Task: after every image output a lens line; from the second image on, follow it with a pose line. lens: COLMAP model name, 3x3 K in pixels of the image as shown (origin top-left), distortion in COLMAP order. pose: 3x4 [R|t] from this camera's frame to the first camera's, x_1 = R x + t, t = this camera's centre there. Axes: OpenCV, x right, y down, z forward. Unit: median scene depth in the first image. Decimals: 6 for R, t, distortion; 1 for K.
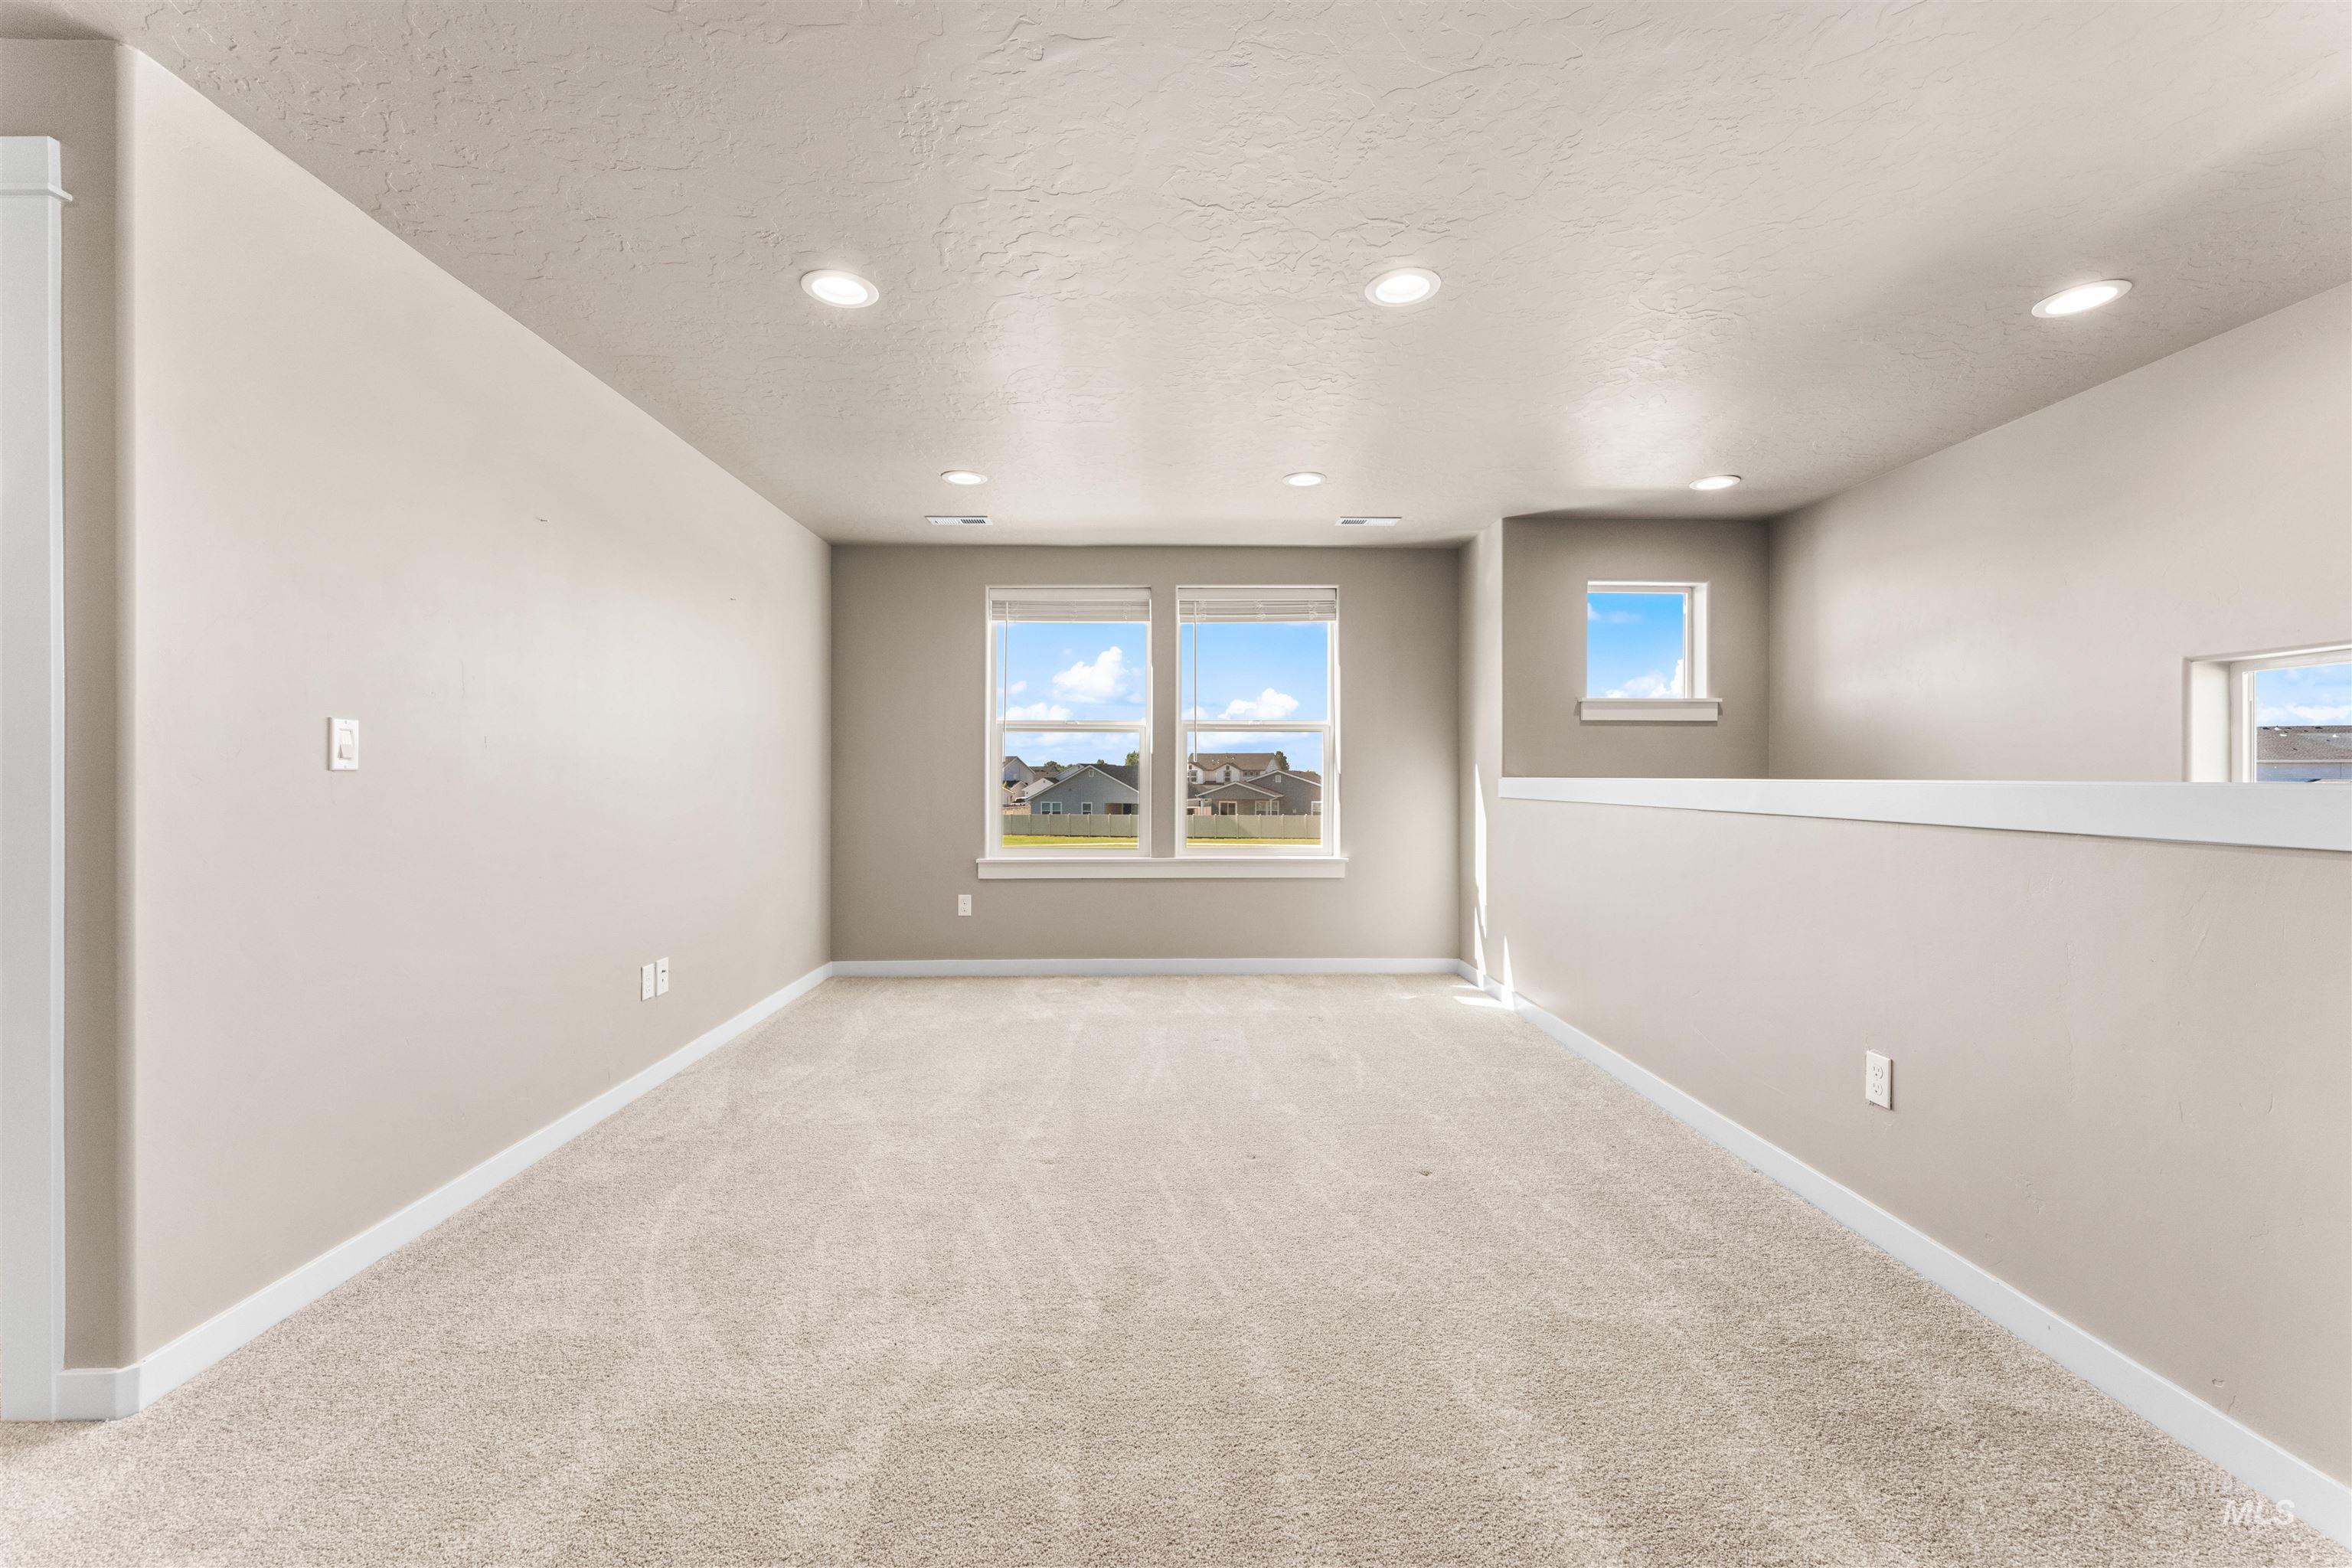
lens RADIAL K [[935.3, 0, 1165.2], [0, 935.3, 782.0], [0, 0, 1]] dist [0.004242, -0.001343]
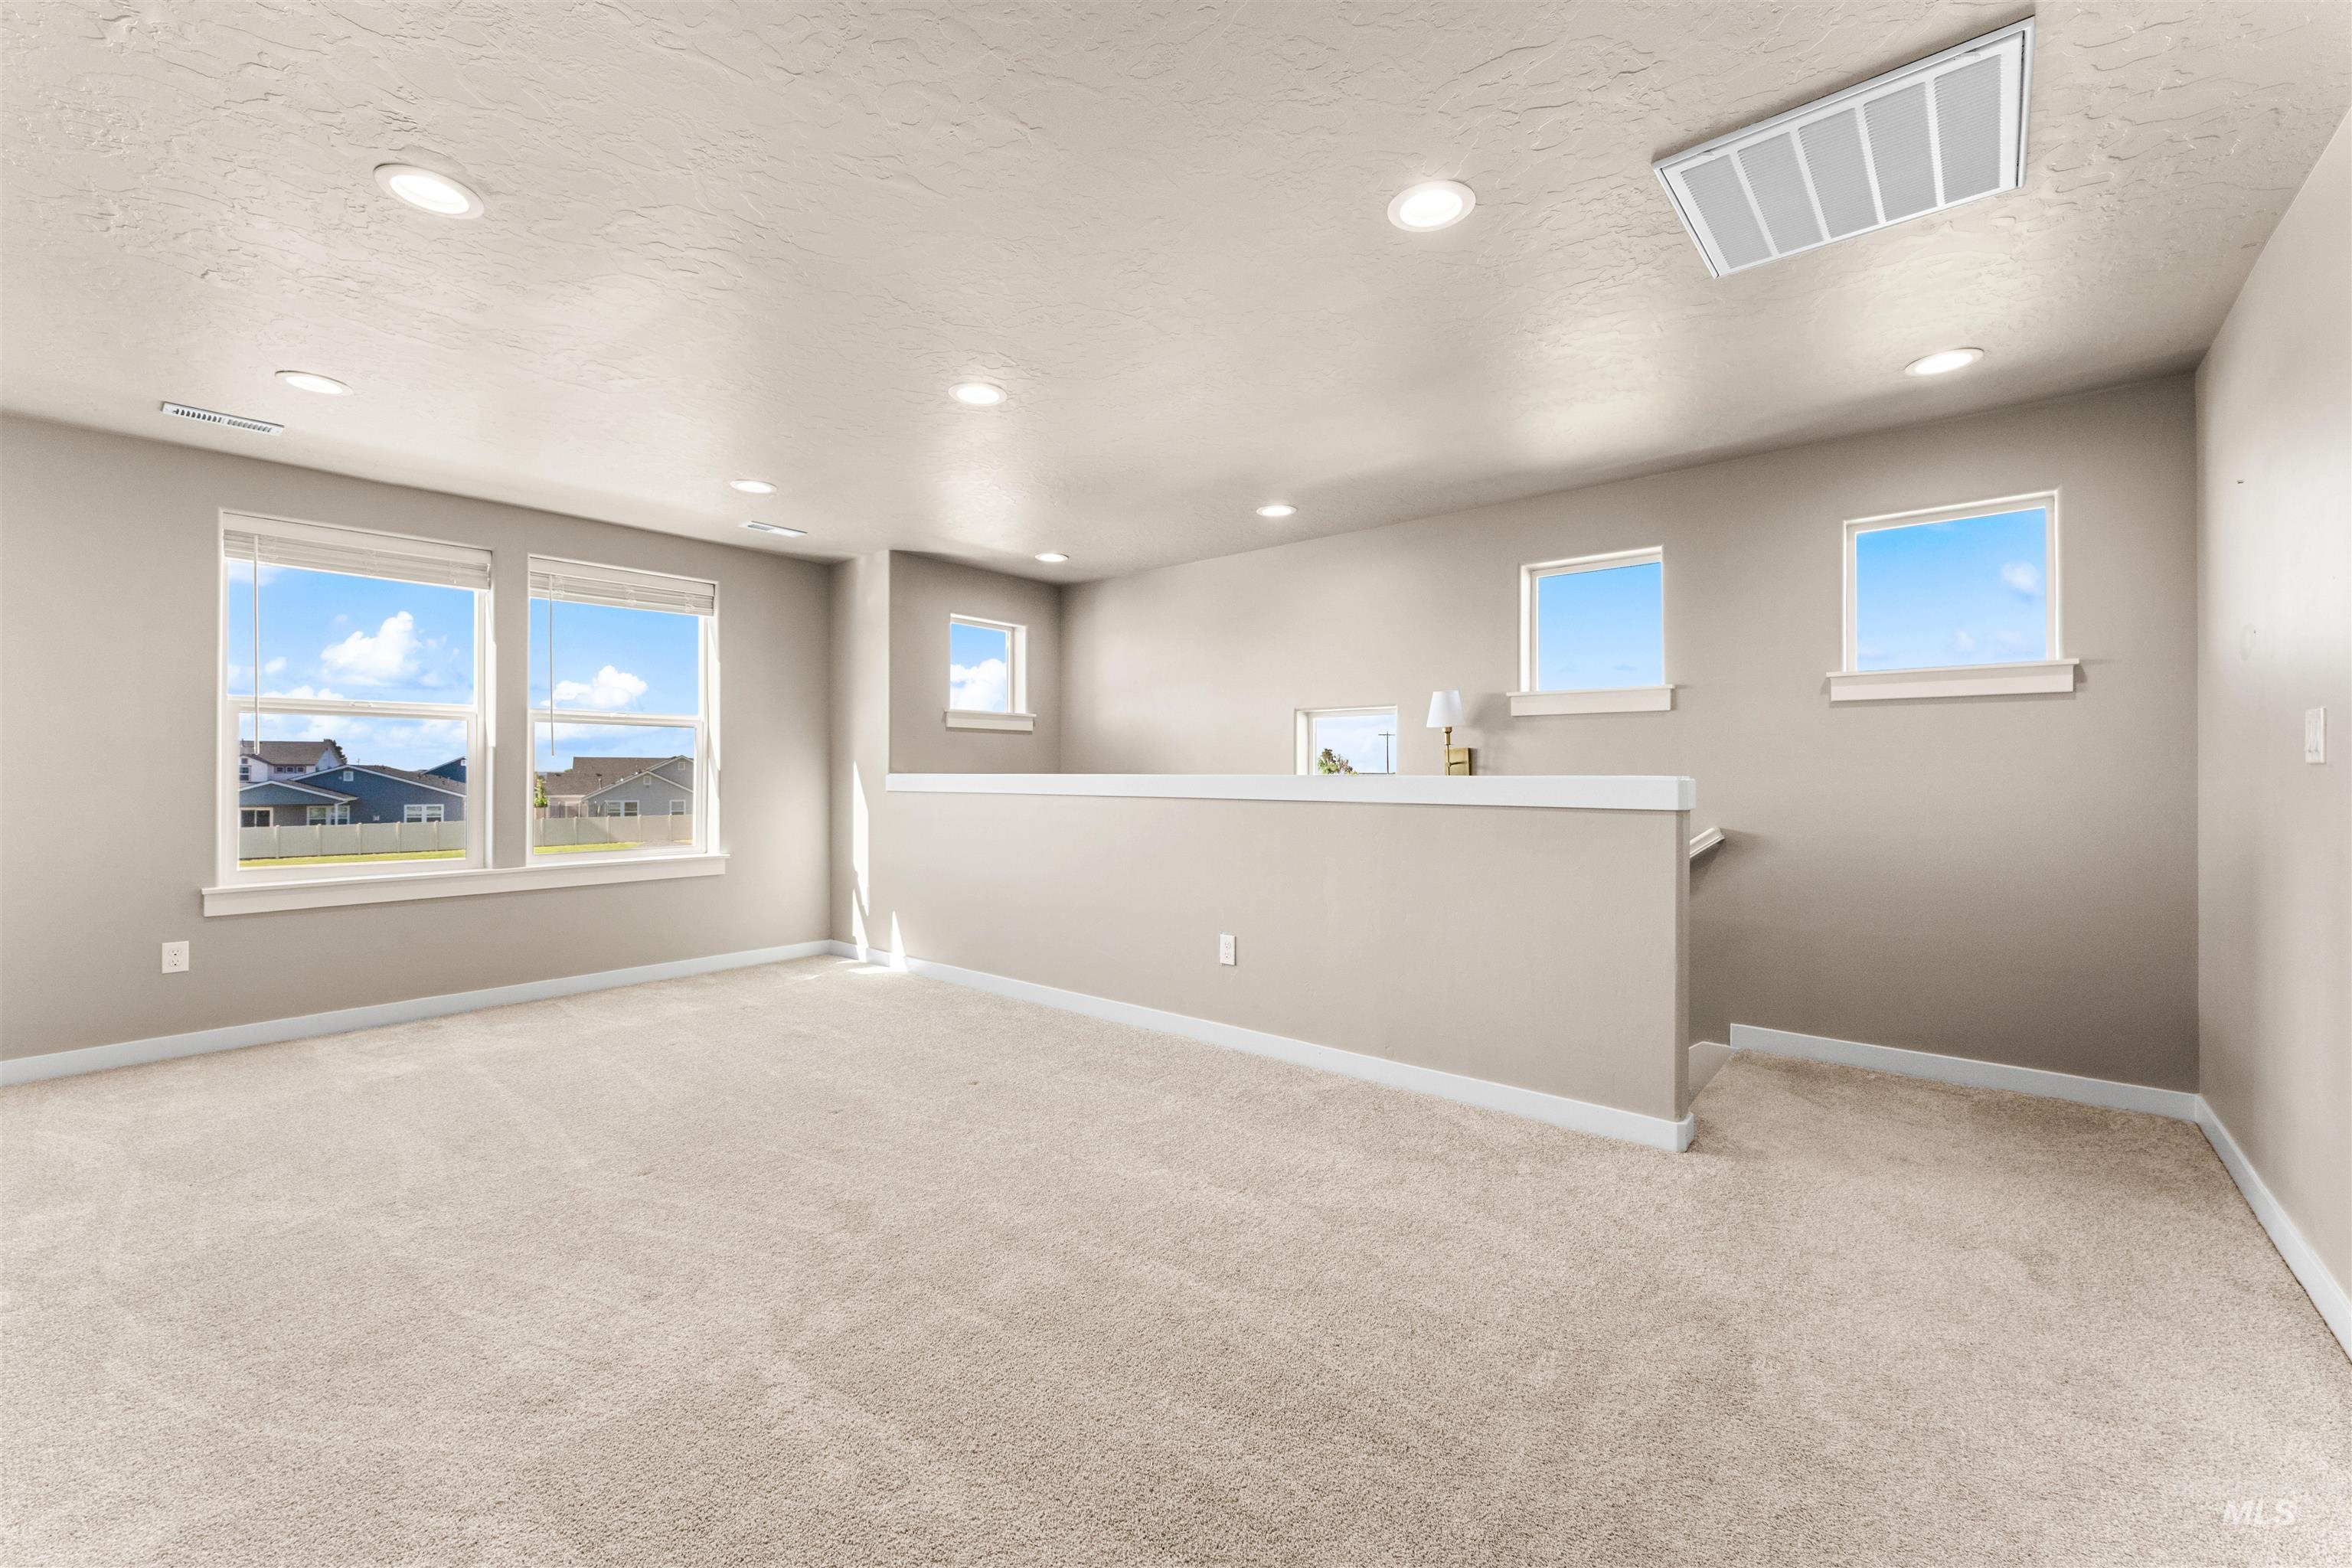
lens RADIAL K [[935.3, 0, 1161.4], [0, 935.3, 775.5], [0, 0, 1]] dist [0.004242, -0.001343]
pose [[0.670032, -0.003077, 0.742326, -0.269791], [0.005470, 0.999985, -0.000792, 0.000156], [-0.742312, 0.004592, 0.670038, -0.024823]]
